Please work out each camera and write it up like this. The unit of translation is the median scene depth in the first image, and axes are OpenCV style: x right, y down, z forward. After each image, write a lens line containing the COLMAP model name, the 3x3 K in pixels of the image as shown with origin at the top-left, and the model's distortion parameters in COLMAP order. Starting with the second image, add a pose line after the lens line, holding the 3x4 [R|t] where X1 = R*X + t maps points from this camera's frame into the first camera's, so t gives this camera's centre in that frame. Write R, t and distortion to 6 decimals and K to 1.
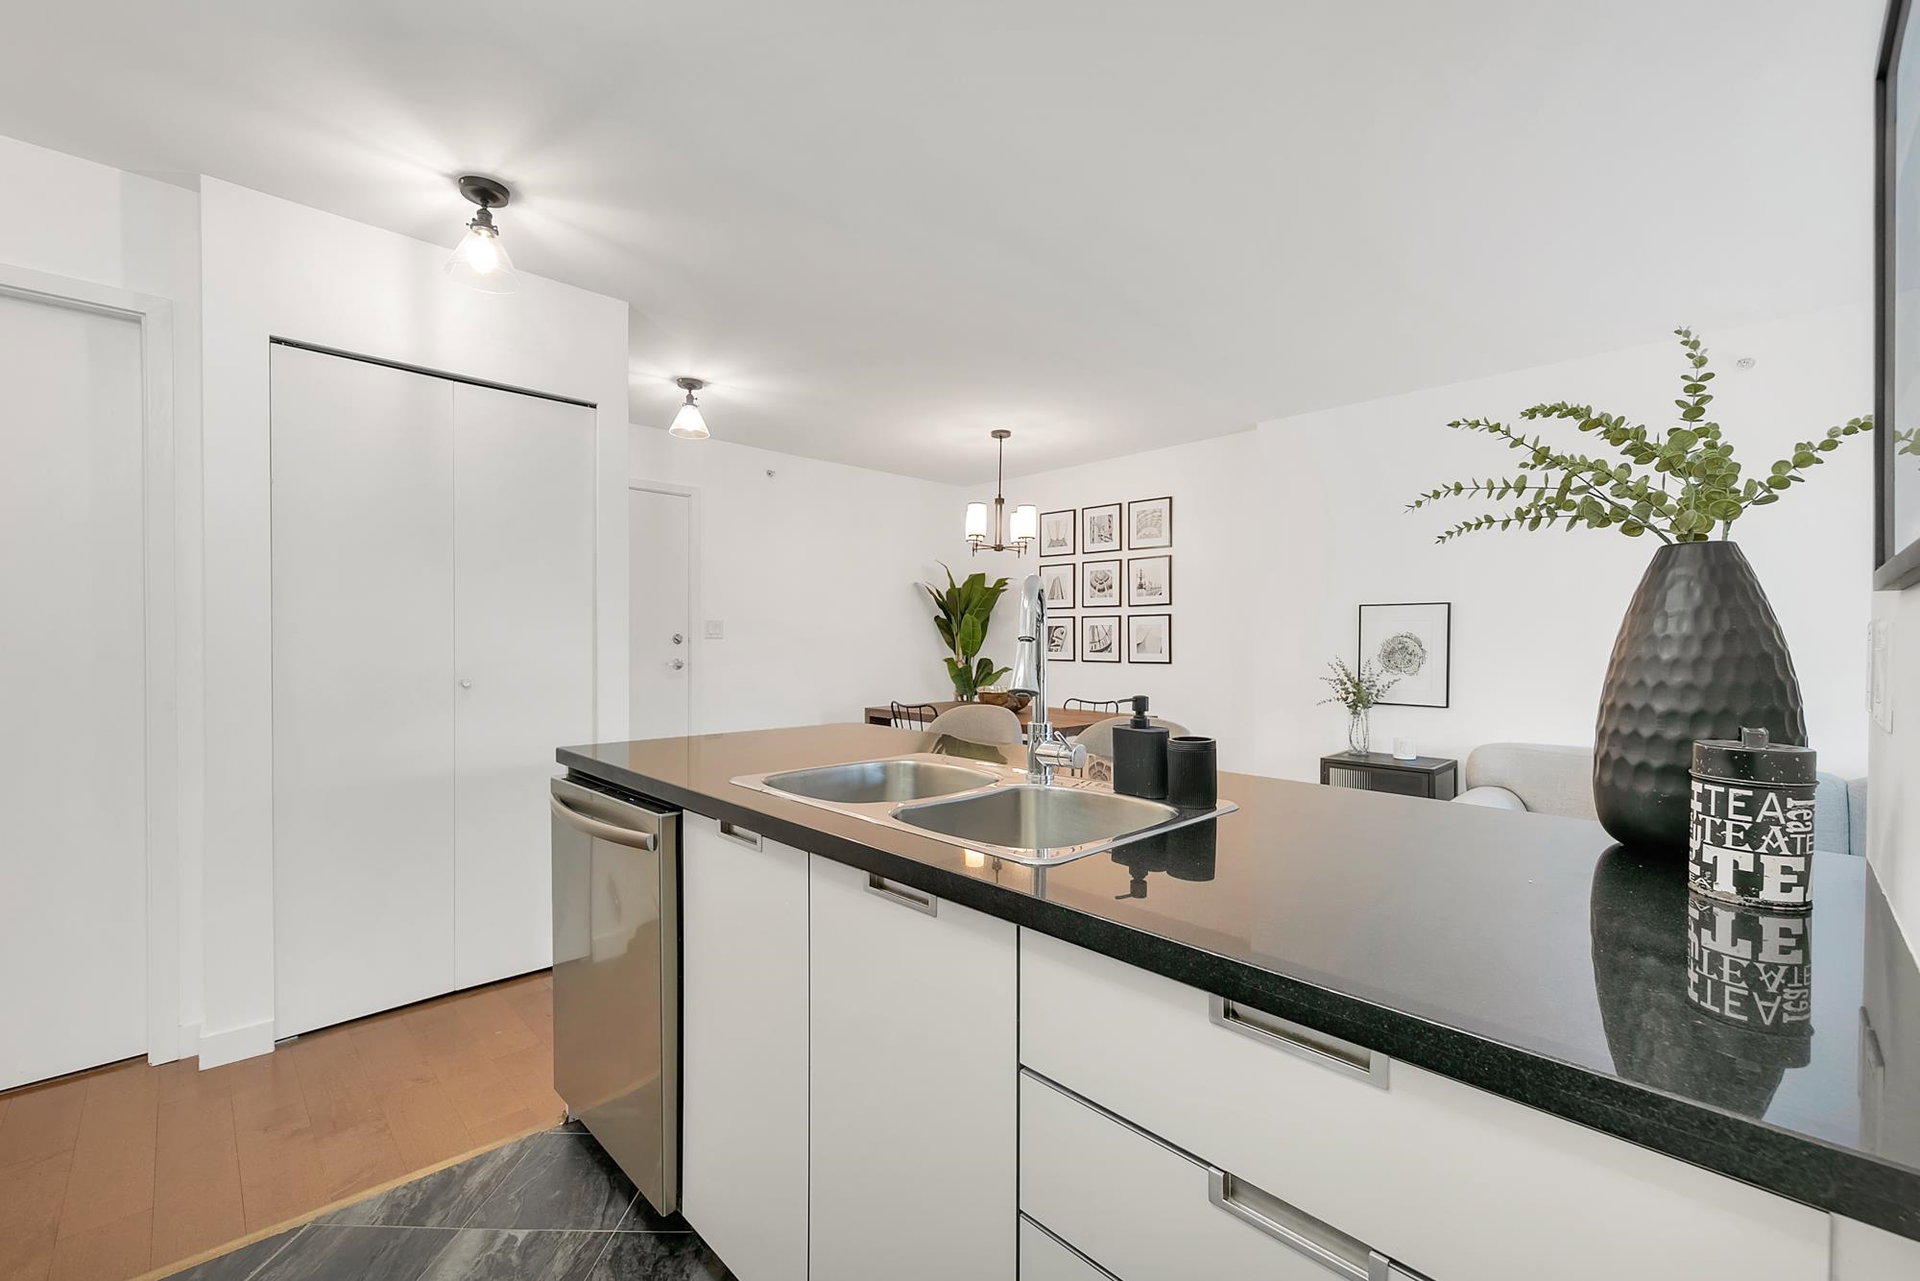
lens RADIAL K [[802.5, 0, 962.1], [0, 802.5, 650.1], [0, 0, 1]] dist [0.001882, -0.000592]
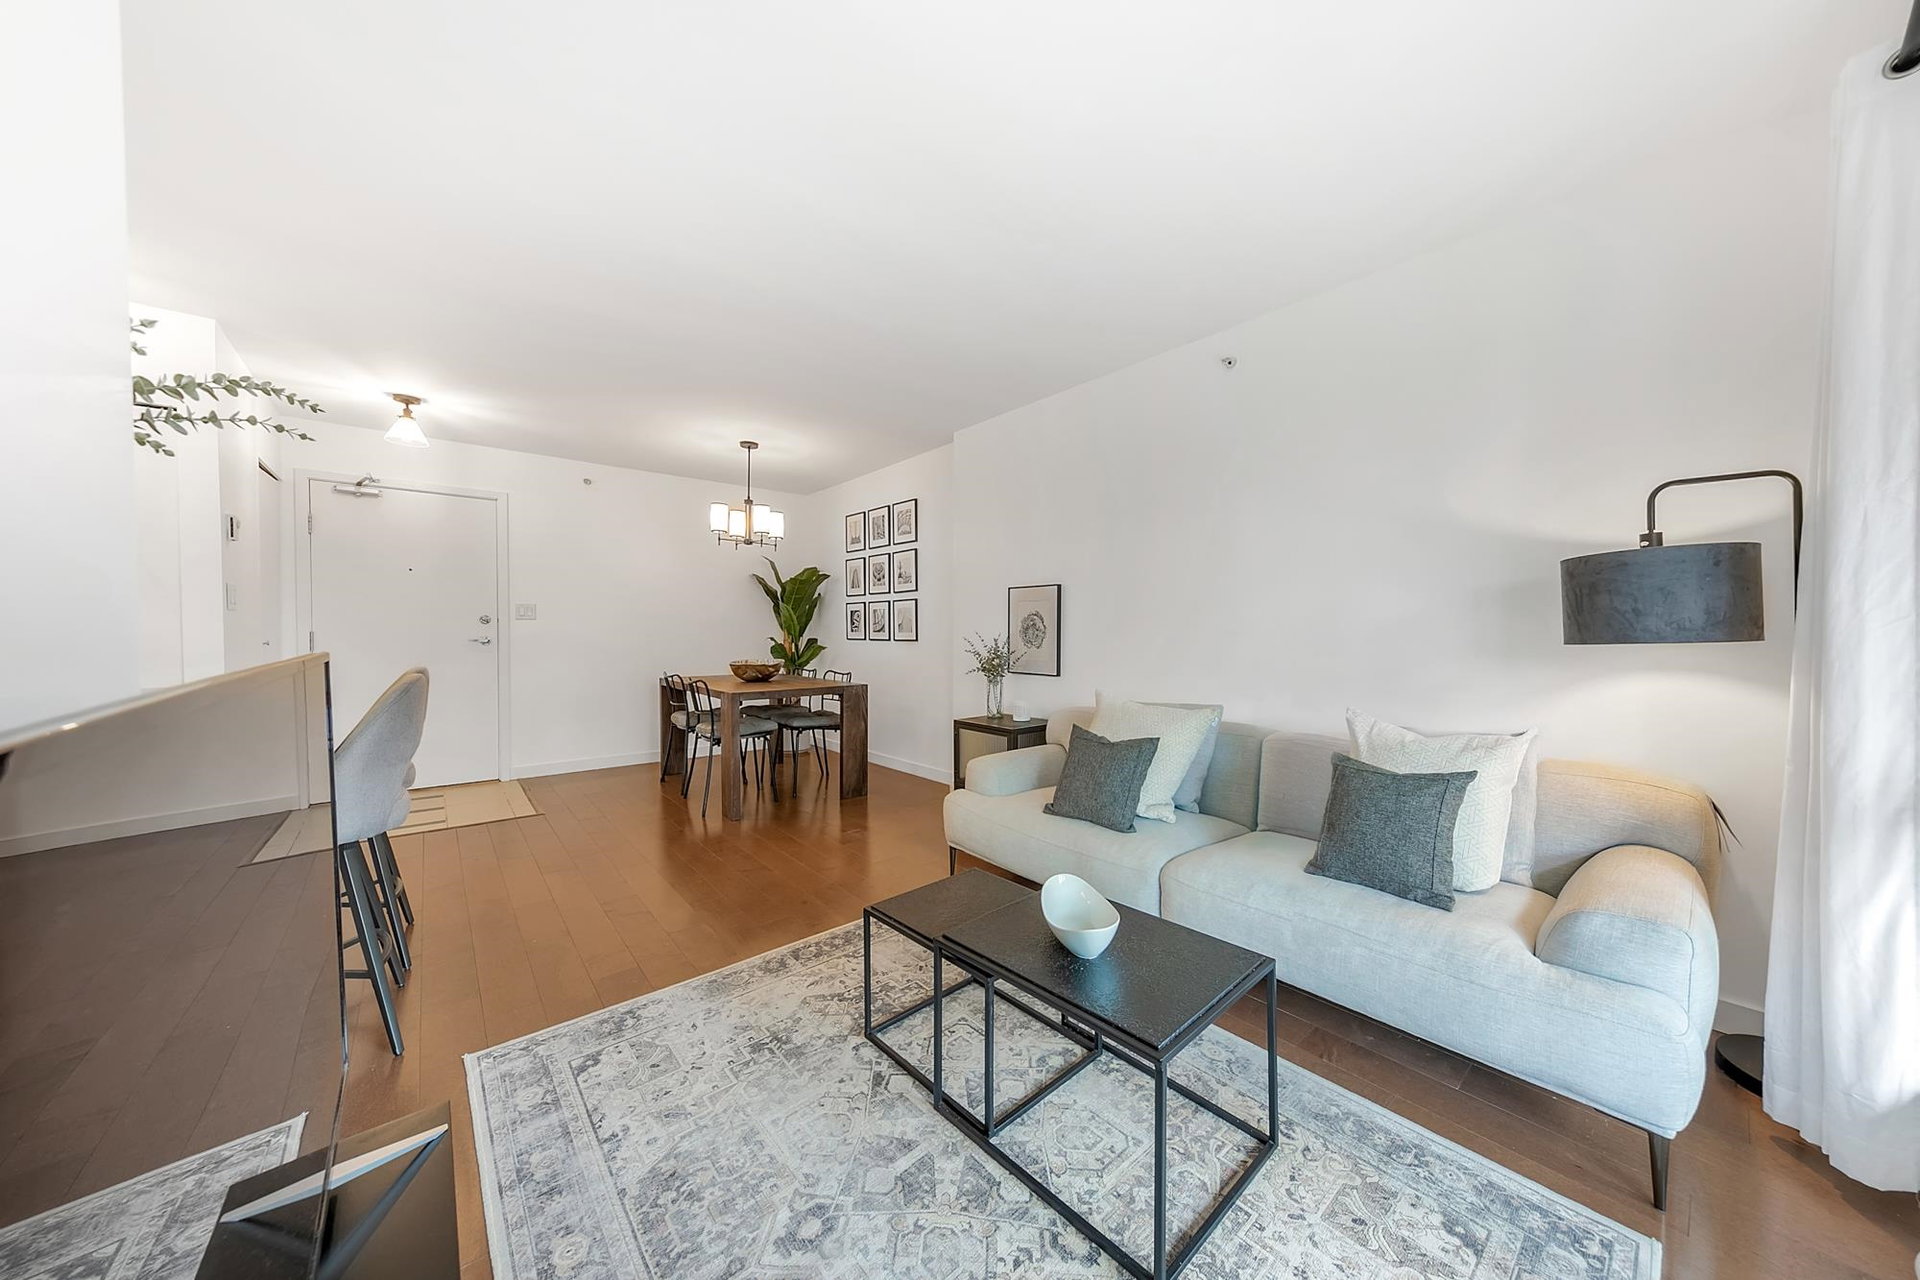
lens RADIAL K [[632.7, 0, 1011.9], [0, 632.7, 658.1], [0, 0, 1]] dist [0.014138, 0.000585]
pose [[0.999089, 0.000798, -0.042666, 0.472643], [0.000487, 0.999547, 0.030102, 0.015089], [0.042671, -0.030096, 0.998636, 0.078413]]
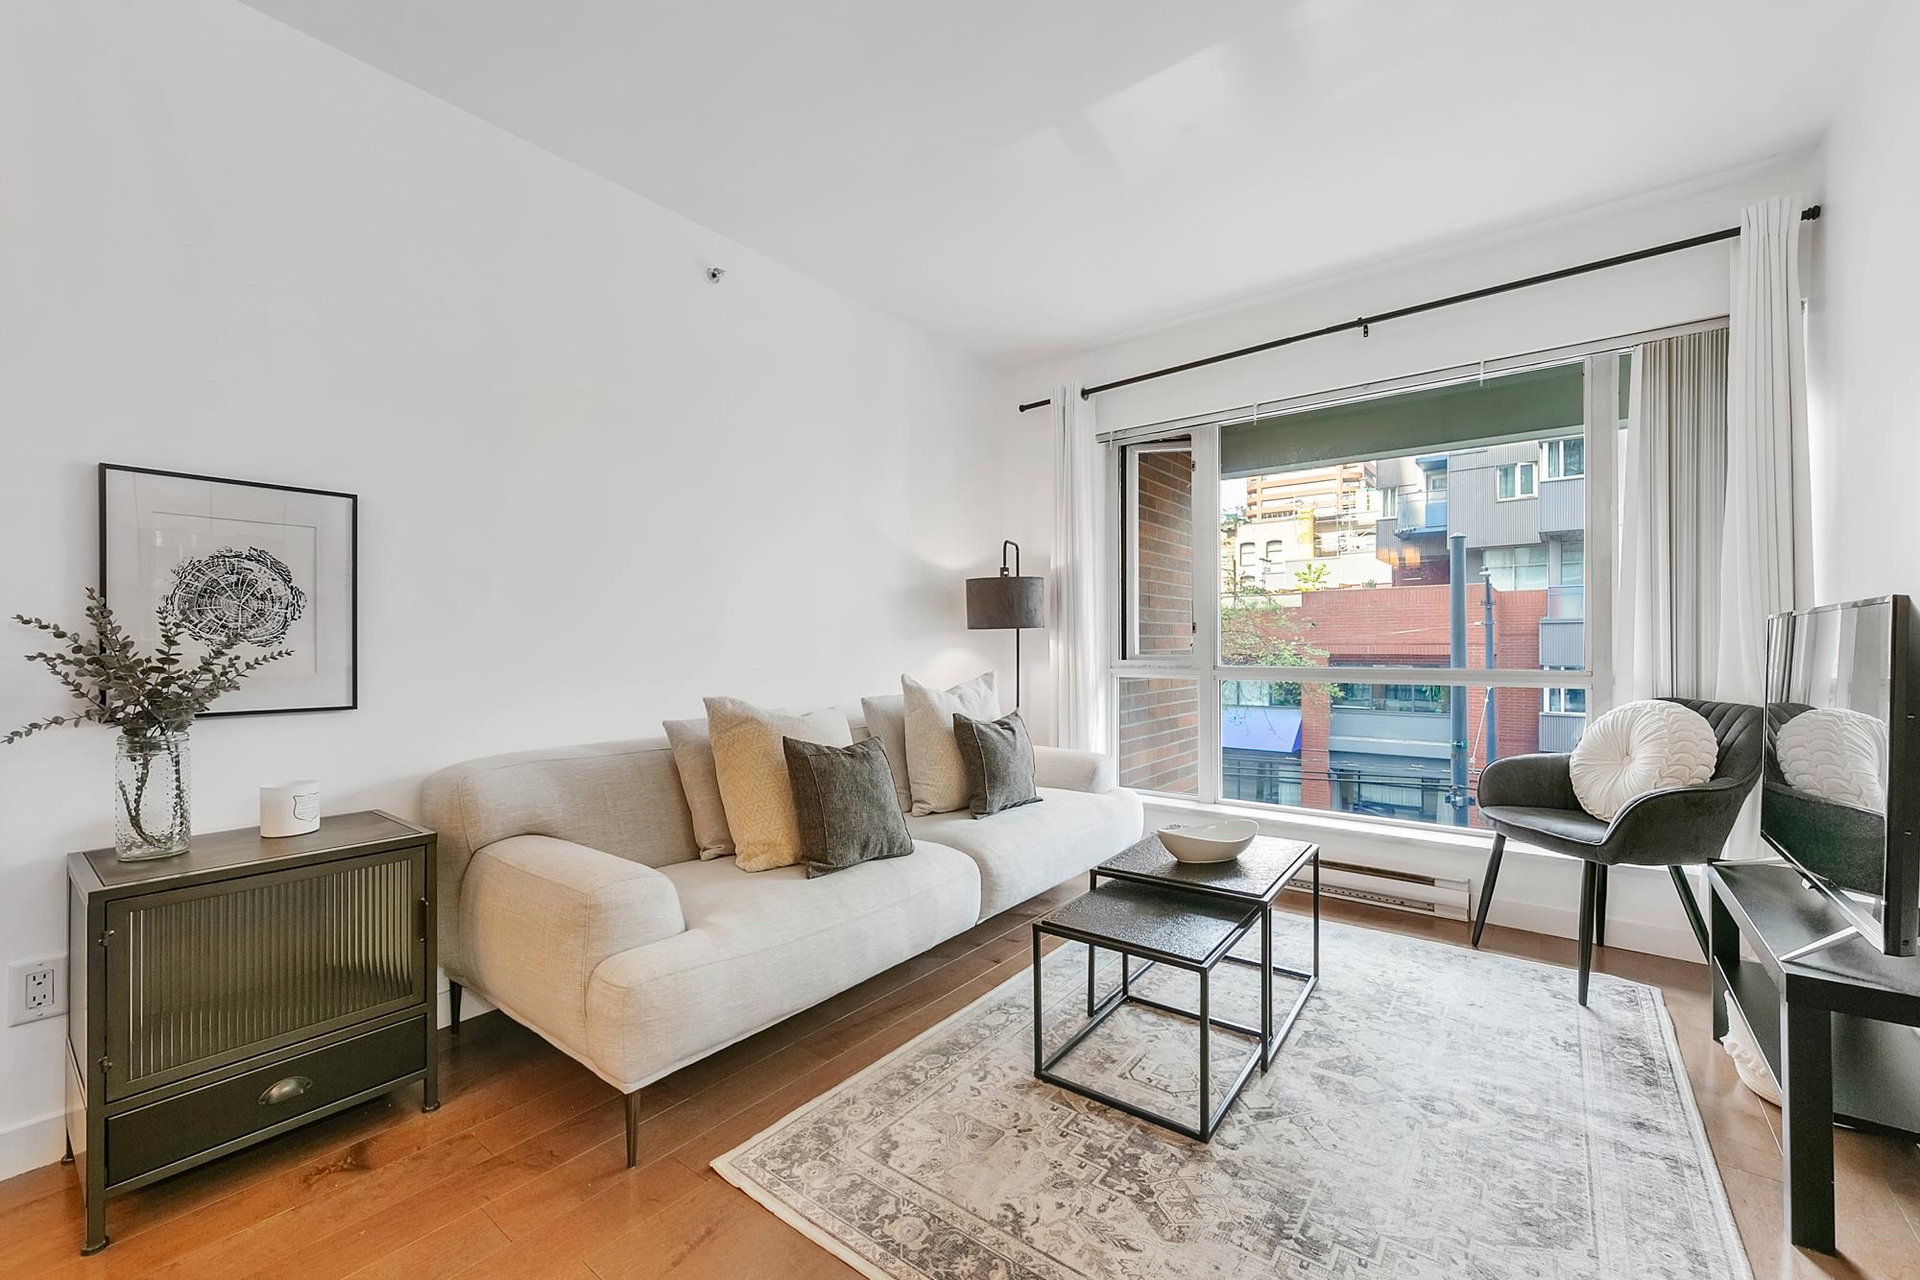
lens RADIAL K [[777.8, 0, 964.4], [0, 777.8, 646.7], [0, 0, 1]] dist [0.012893, -0.001942]
pose [[-0.131650, -0.002704, 0.991293, 0.066497], [0.016980, 0.999843, 0.004983, 0.030834], [-0.991151, 0.017488, -0.131584, 0.568425]]
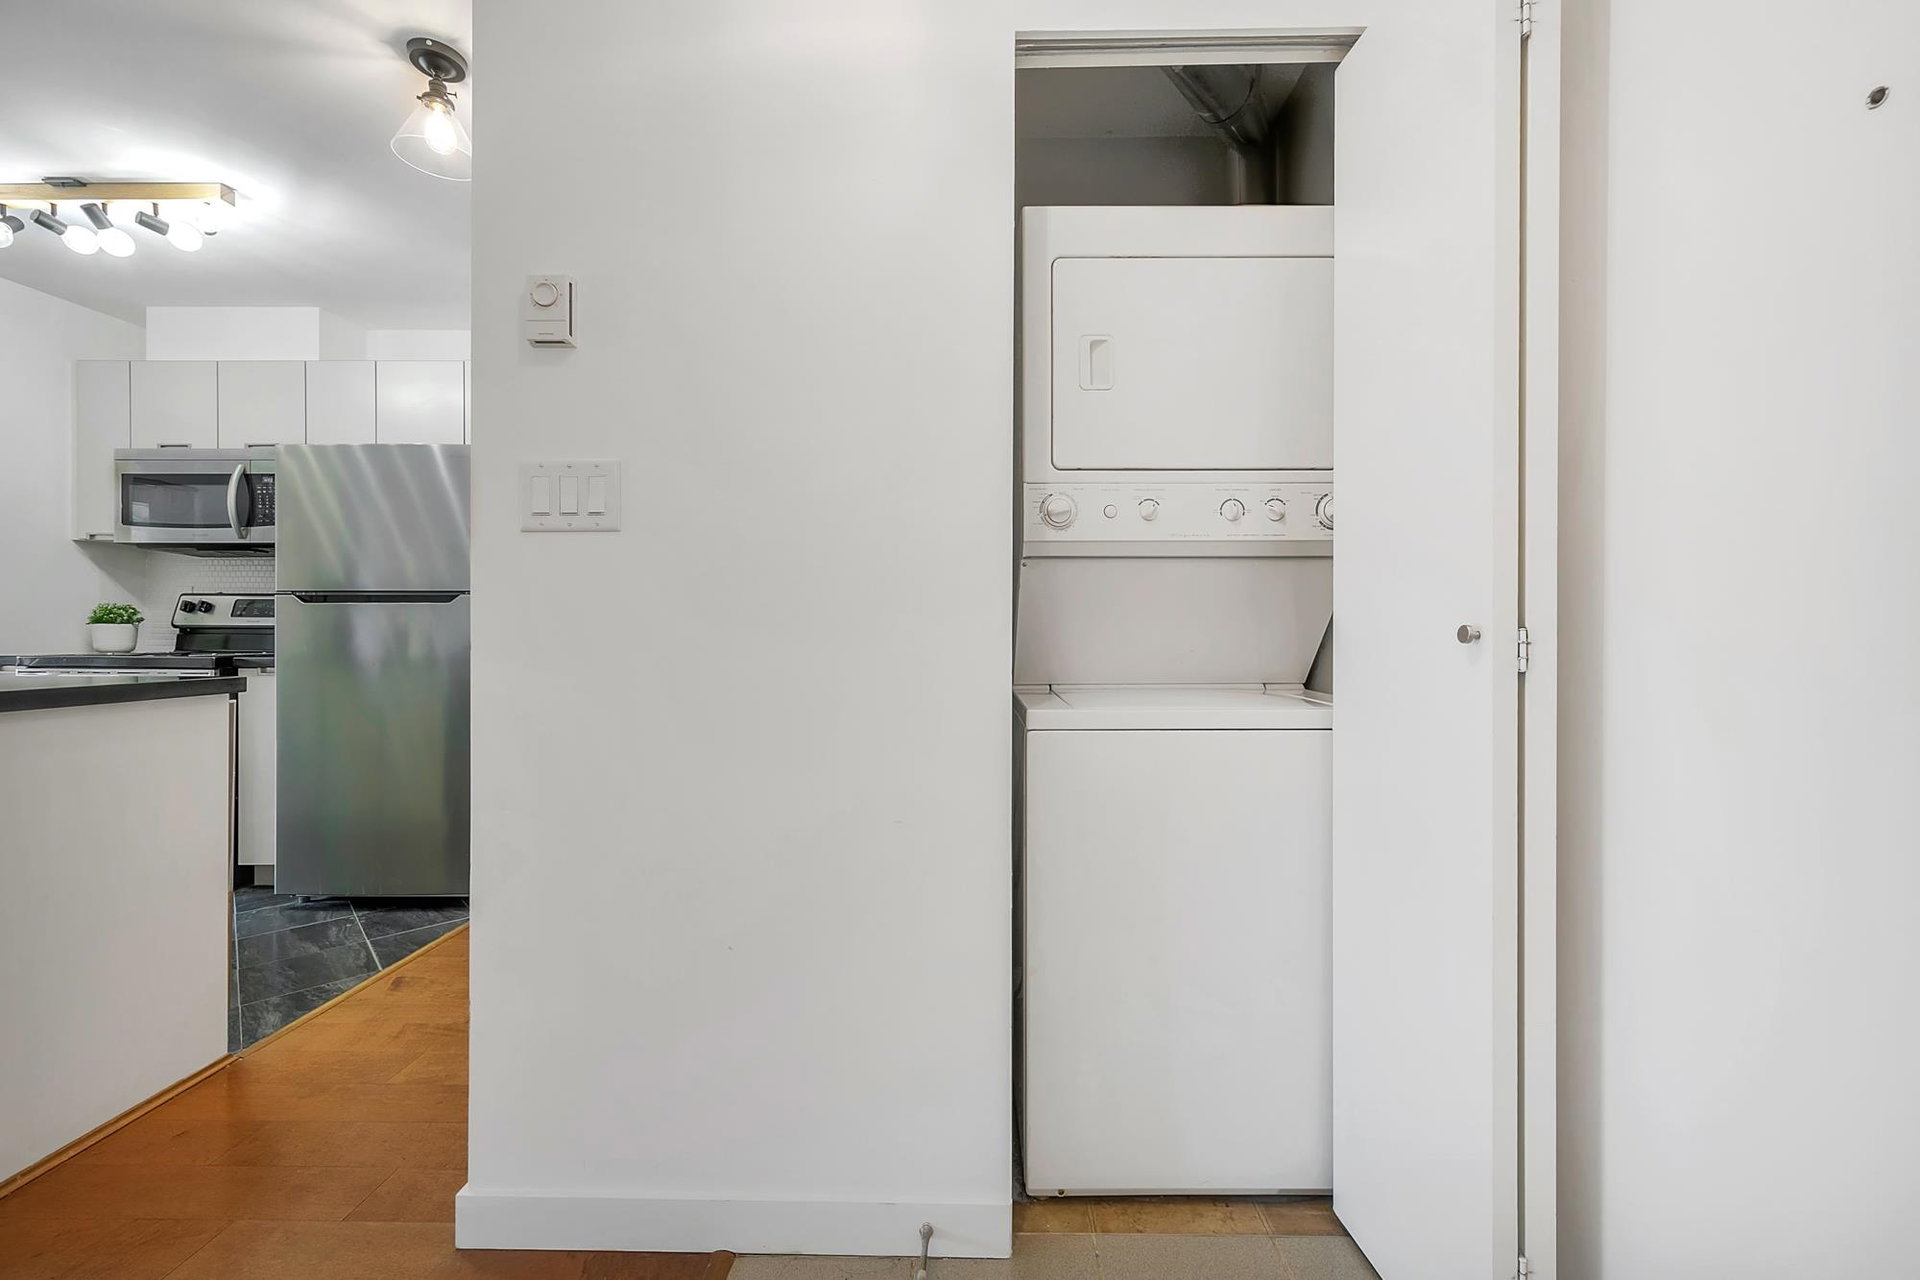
lens RADIAL K [[777.8, 0, 956.8], [0, 777.8, 632.8], [0, 0, 1]] dist [0.012893, -0.001942]
pose [[-0.719456, -0.008449, -0.694487, -0.190205], [-0.015773, 0.999867, 0.004176, 0.021509], [0.694359, 0.013959, -0.719493, 0.937399]]
